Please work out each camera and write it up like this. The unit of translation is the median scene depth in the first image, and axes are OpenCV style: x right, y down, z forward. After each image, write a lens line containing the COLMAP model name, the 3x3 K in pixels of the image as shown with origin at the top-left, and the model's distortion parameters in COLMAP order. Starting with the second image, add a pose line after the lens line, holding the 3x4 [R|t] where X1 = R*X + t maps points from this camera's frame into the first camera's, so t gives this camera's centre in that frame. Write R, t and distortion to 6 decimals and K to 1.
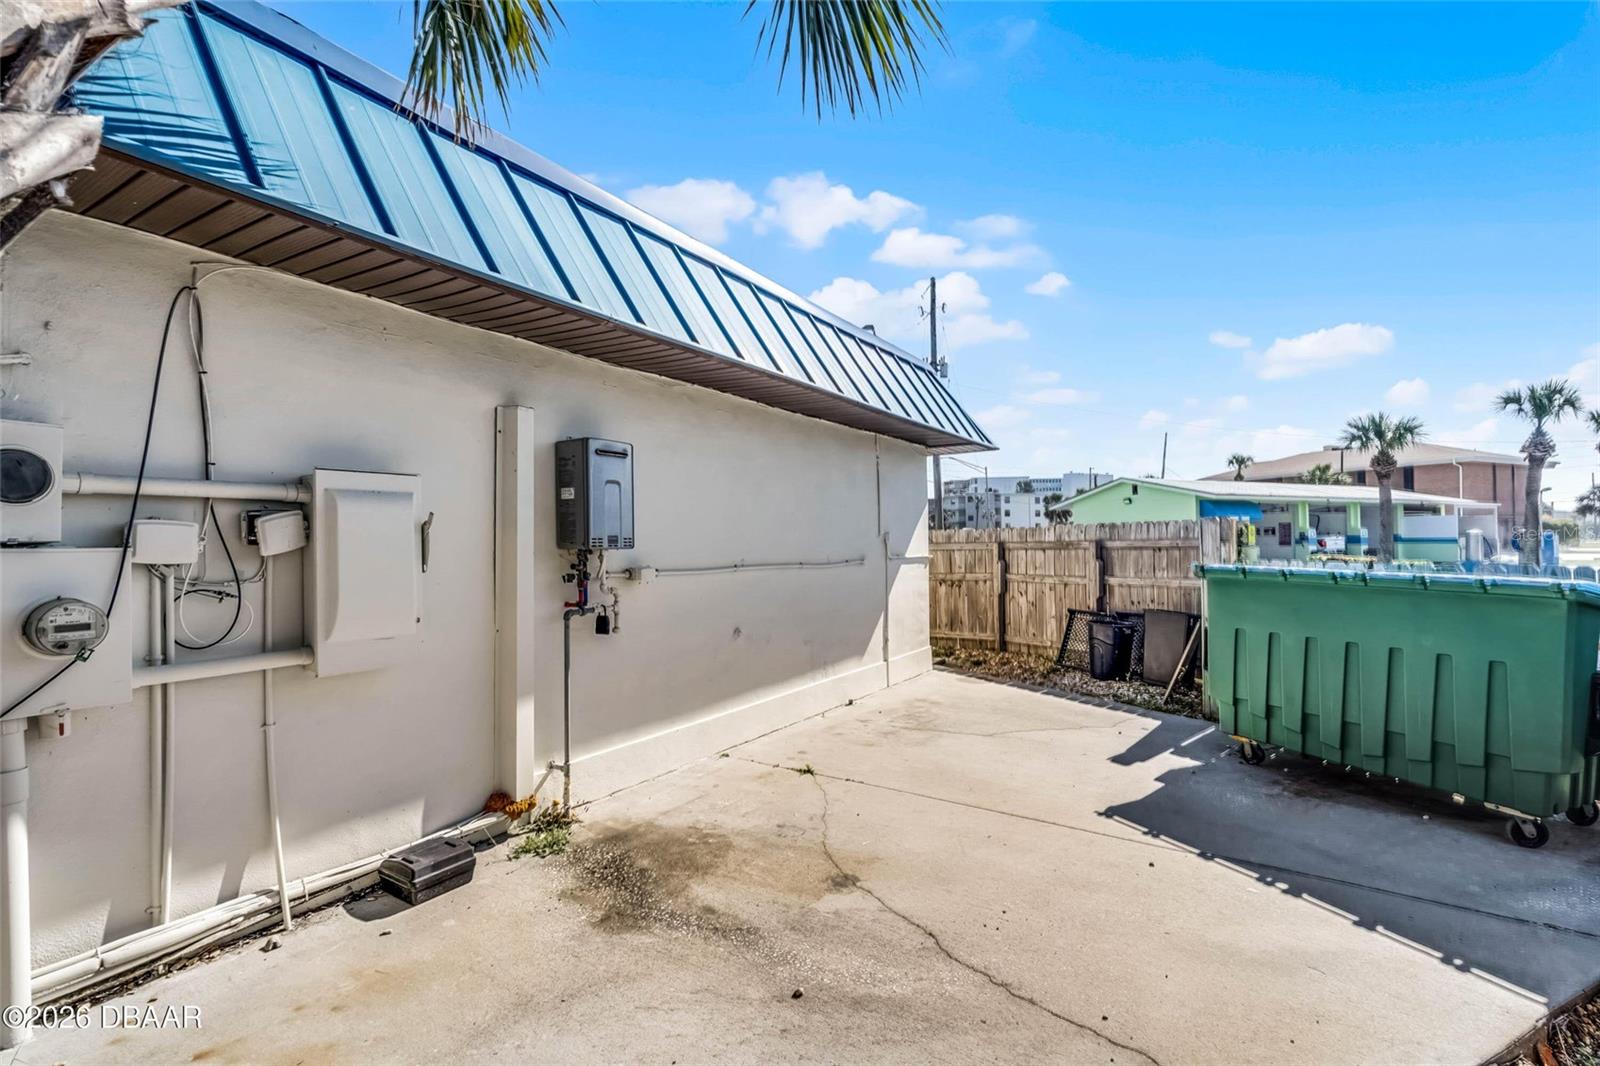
lens RADIAL K [[743.7, 0, 800.6], [0, 743.7, 540.5], [0, 0, 1]] dist [-0.003608, -0.000125]
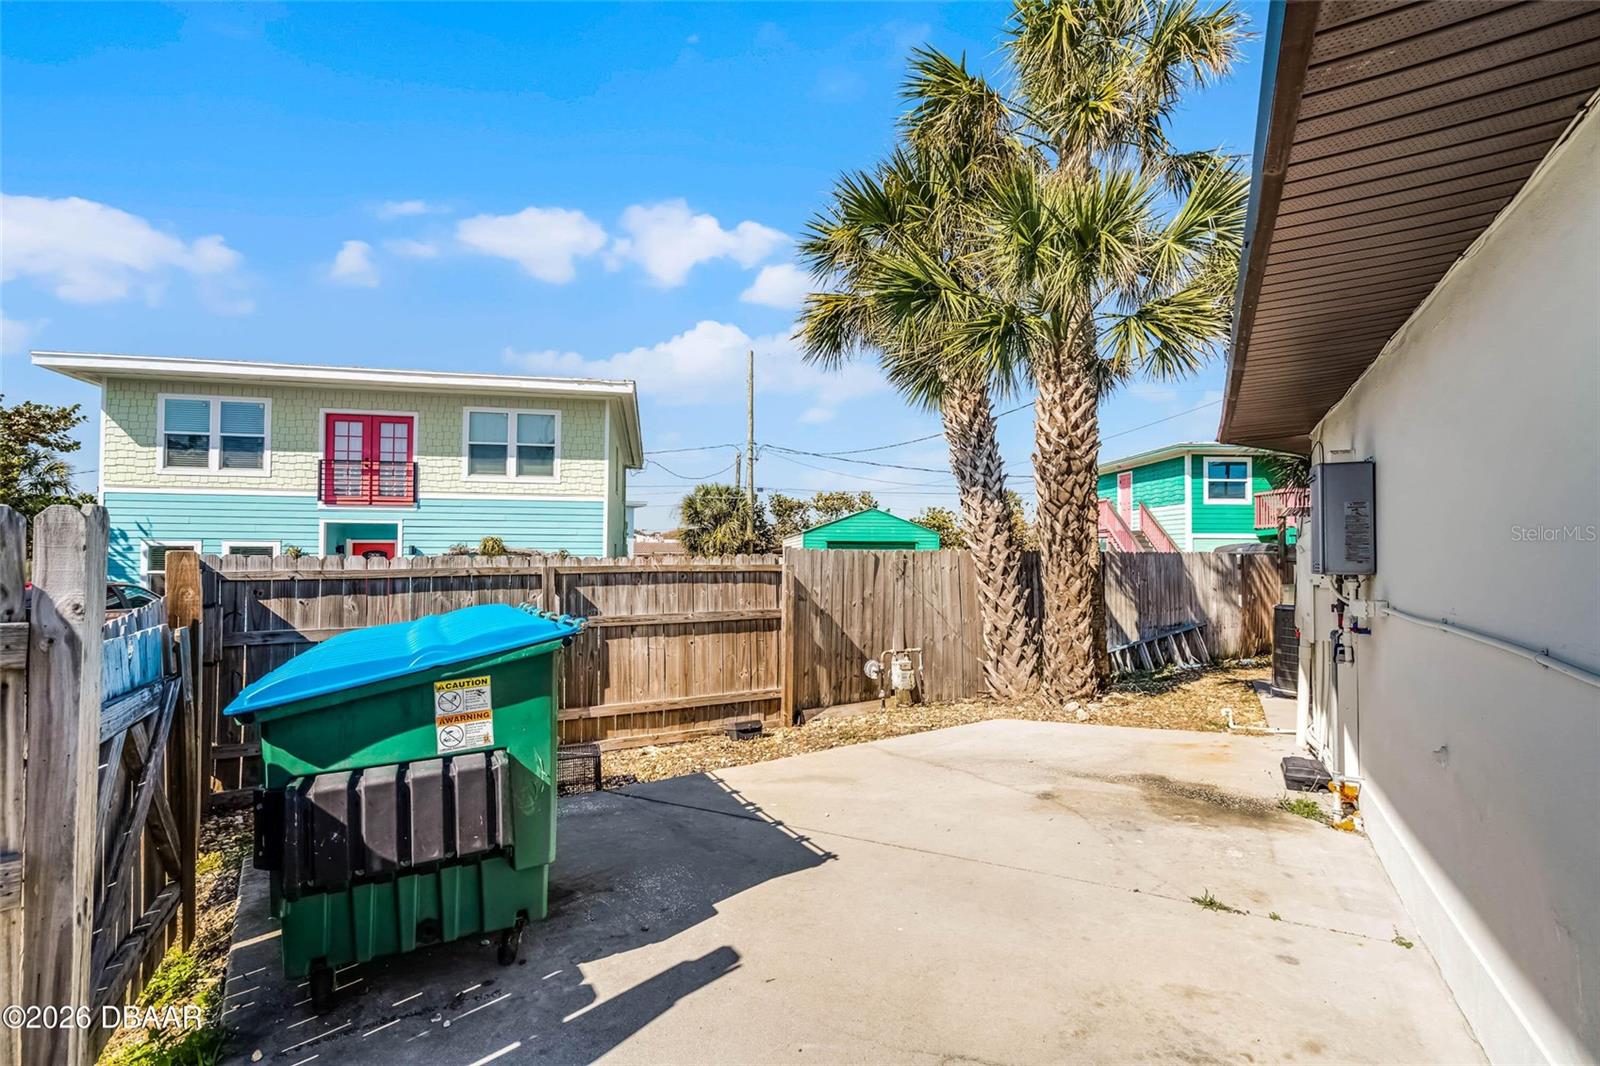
lens RADIAL K [[743.7, 0, 800.6], [0, 743.7, 540.5], [0, 0, 1]] dist [-0.003608, -0.000125]
pose [[-0.998597, 0.011265, -0.051743, 0.568008], [0.012552, 0.999618, -0.024623, -0.019673], [0.051445, -0.025238, -0.998357, 2.268460]]
